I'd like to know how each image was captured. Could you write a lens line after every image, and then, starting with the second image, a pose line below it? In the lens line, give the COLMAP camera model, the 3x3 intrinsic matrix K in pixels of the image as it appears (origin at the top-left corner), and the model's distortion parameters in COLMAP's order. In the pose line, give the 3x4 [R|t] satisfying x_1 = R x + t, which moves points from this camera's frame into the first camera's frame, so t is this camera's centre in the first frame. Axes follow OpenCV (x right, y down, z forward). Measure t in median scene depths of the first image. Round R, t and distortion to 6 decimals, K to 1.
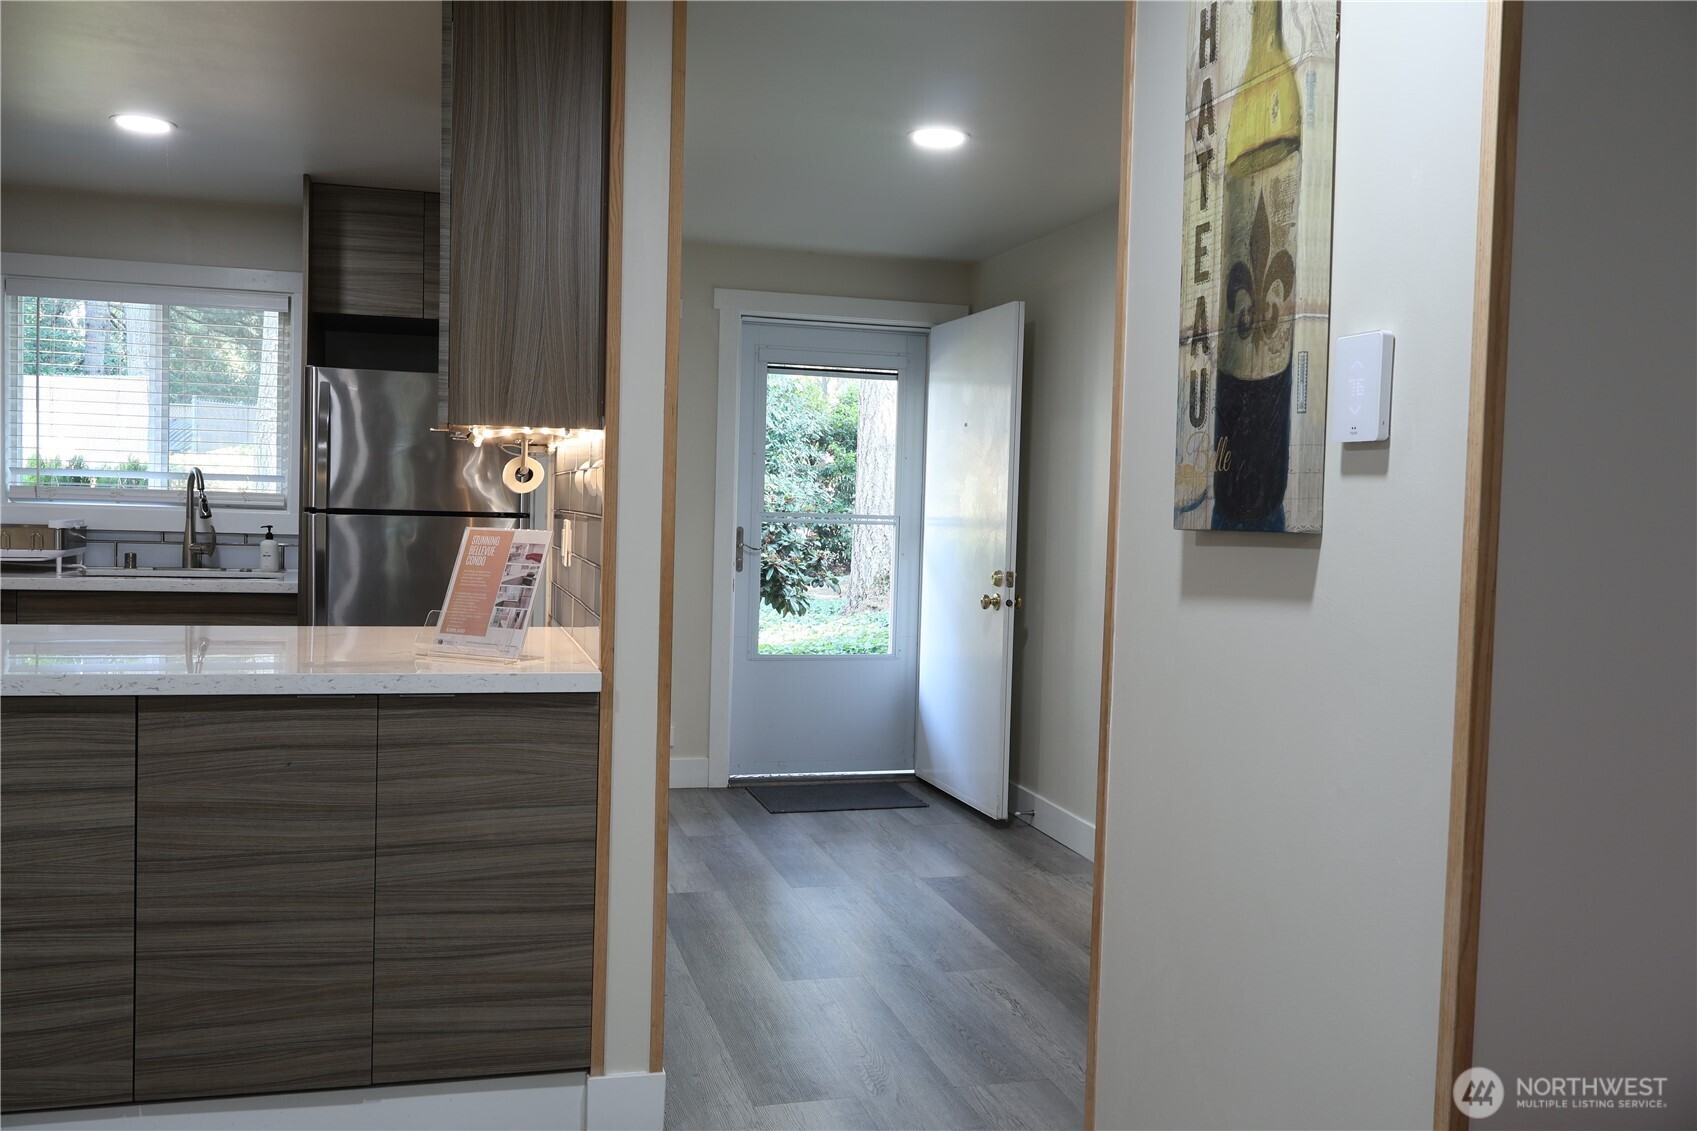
lens RADIAL K [[1400.5, 0, 848.0], [0, 1400.5, 564.7], [0, 0, 1]] dist [-0.006149, 0.001140]
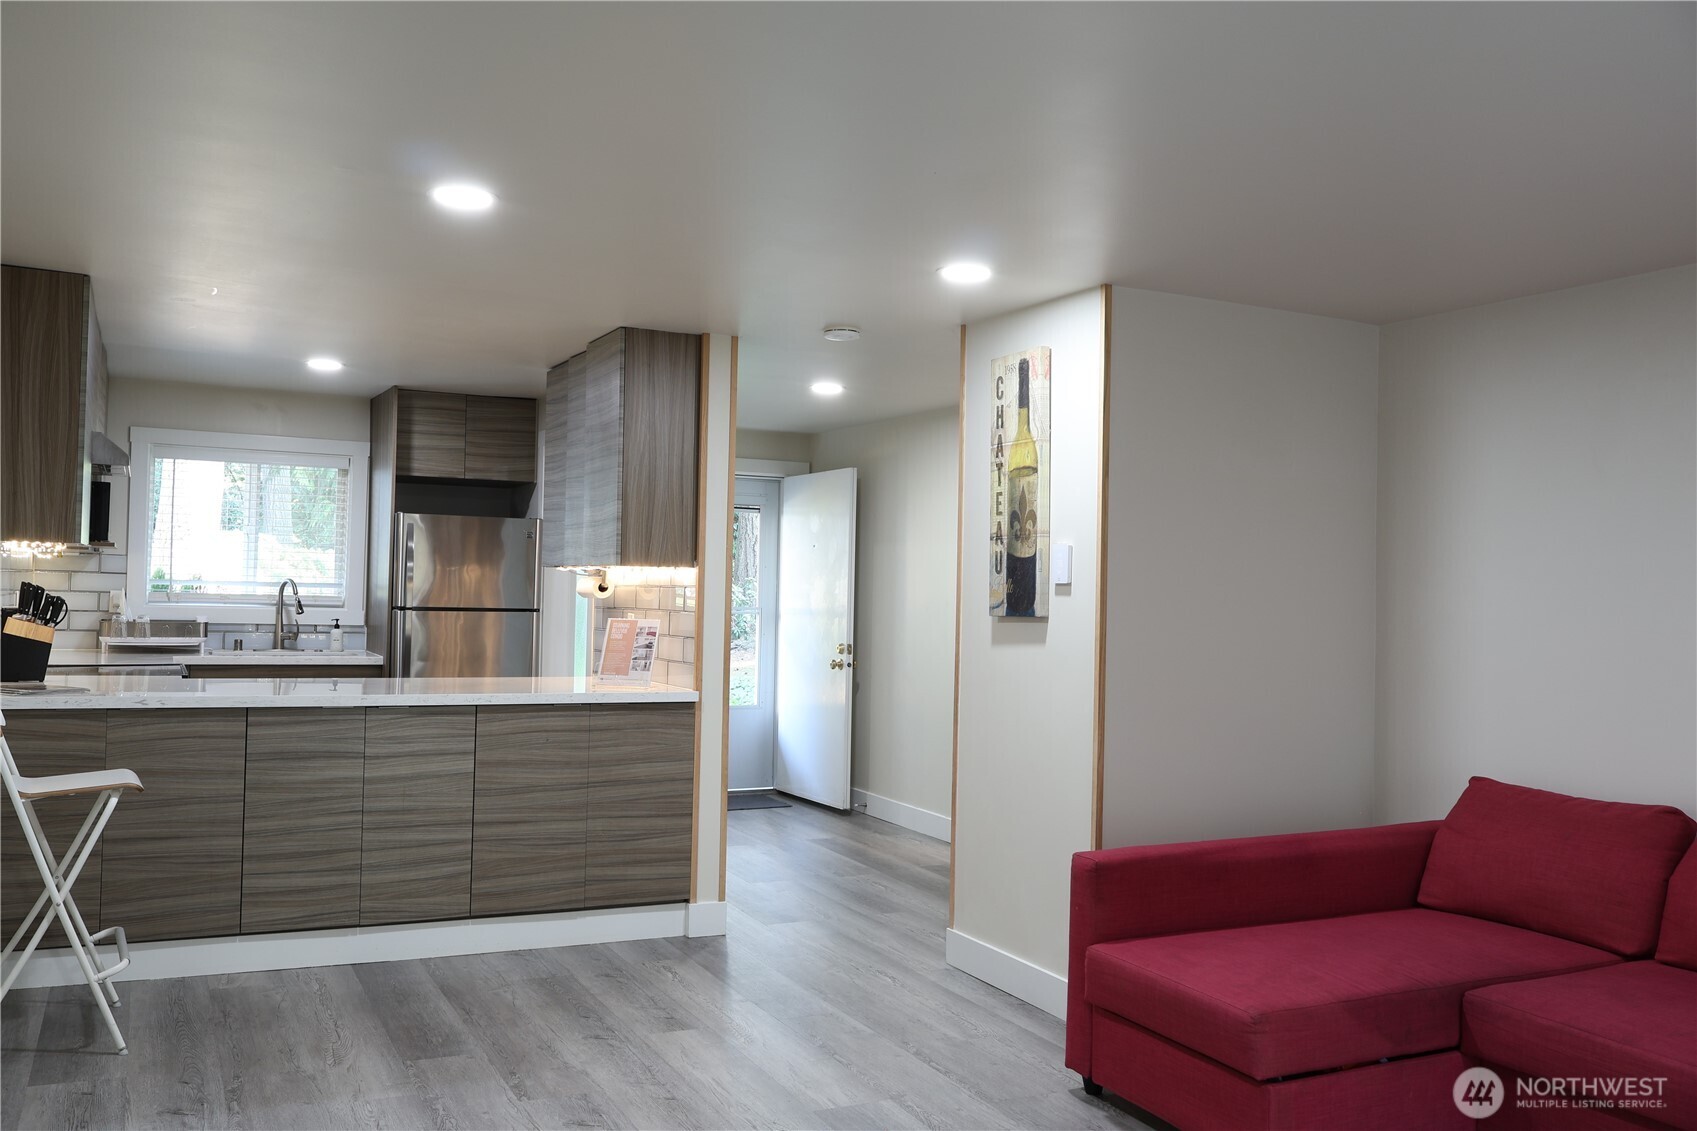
lens RADIAL K [[1400.5, 0, 848.7], [0, 1400.5, 567.6], [0, 0, 1]] dist [-0.006149, 0.001140]
pose [[0.981902, -0.004061, 0.189345, -0.356514], [0.015327, 0.998195, -0.058071, 0.021690], [-0.188767, 0.059923, 0.980192, -1.022213]]
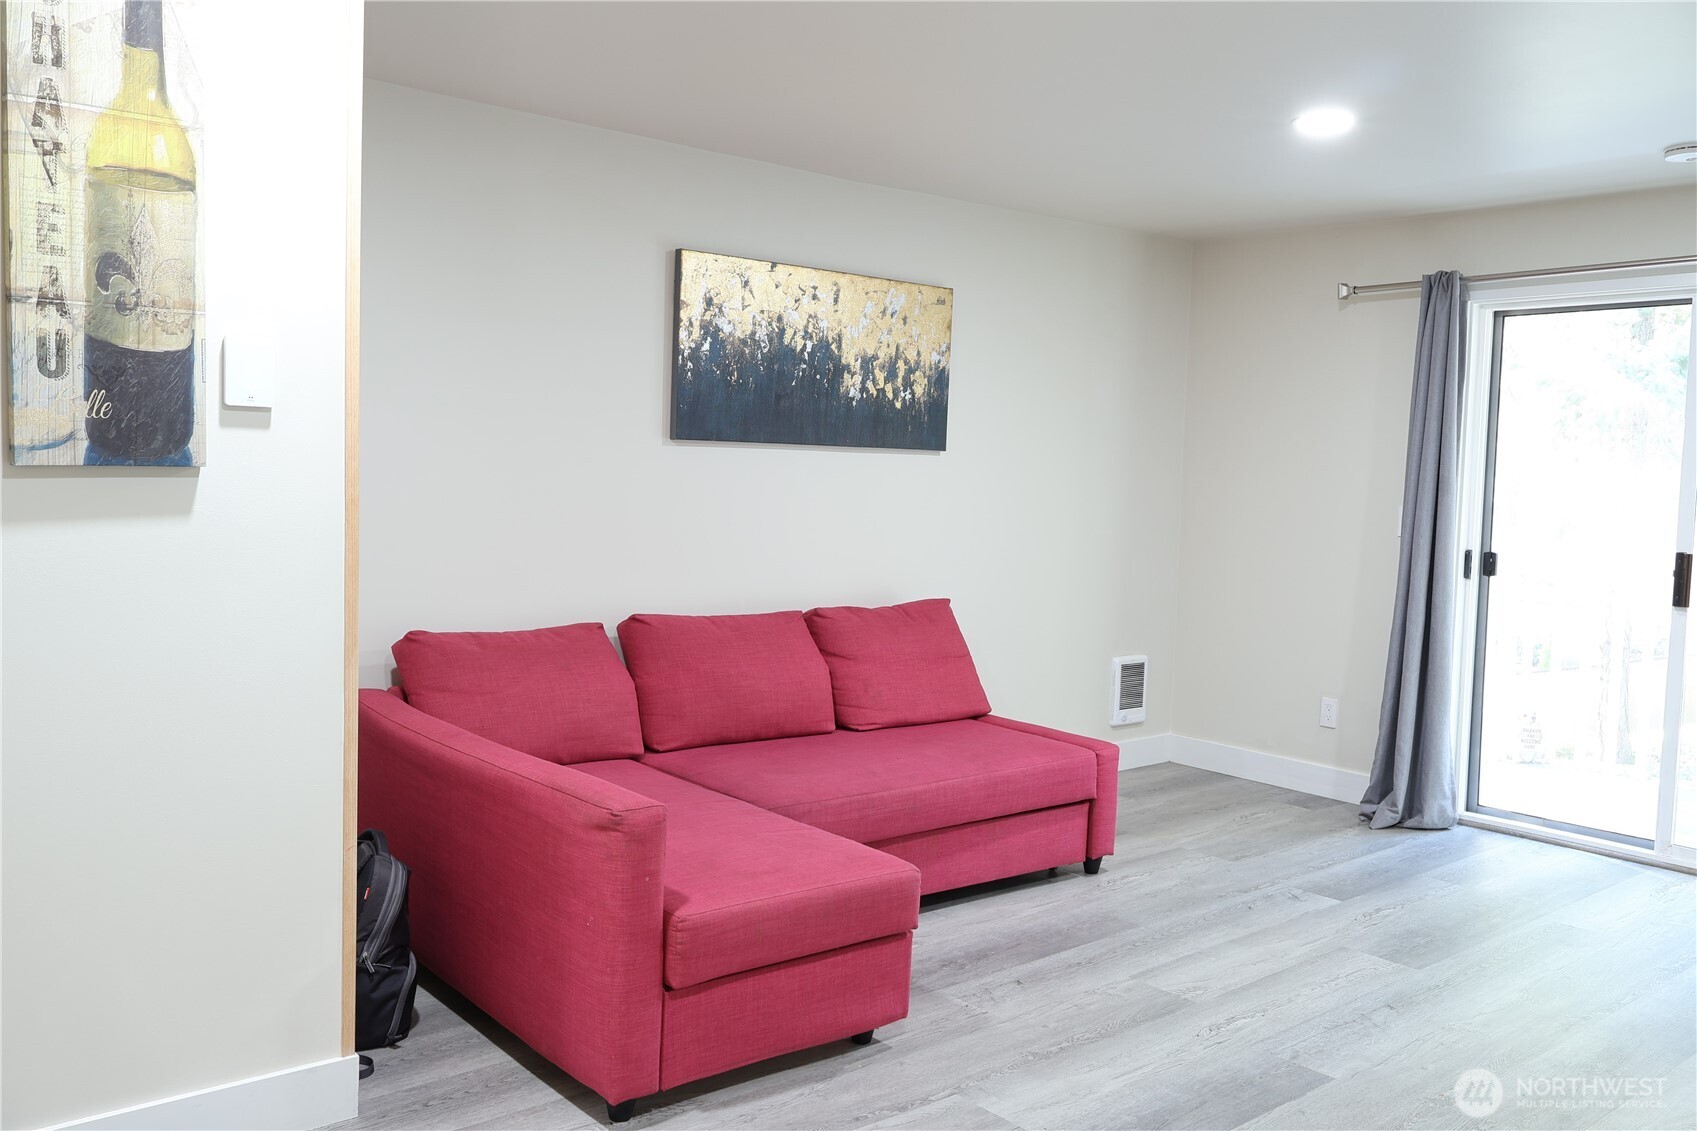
lens RADIAL K [[1400.5, 0, 852.0], [0, 1400.5, 567.2], [0, 0, 1]] dist [-0.006149, 0.001140]
pose [[-0.414088, -0.111848, 0.903339, -0.833583], [-0.005055, 0.992689, 0.120593, -0.064329], [-0.910223, 0.045370, -0.411627, 0.662456]]
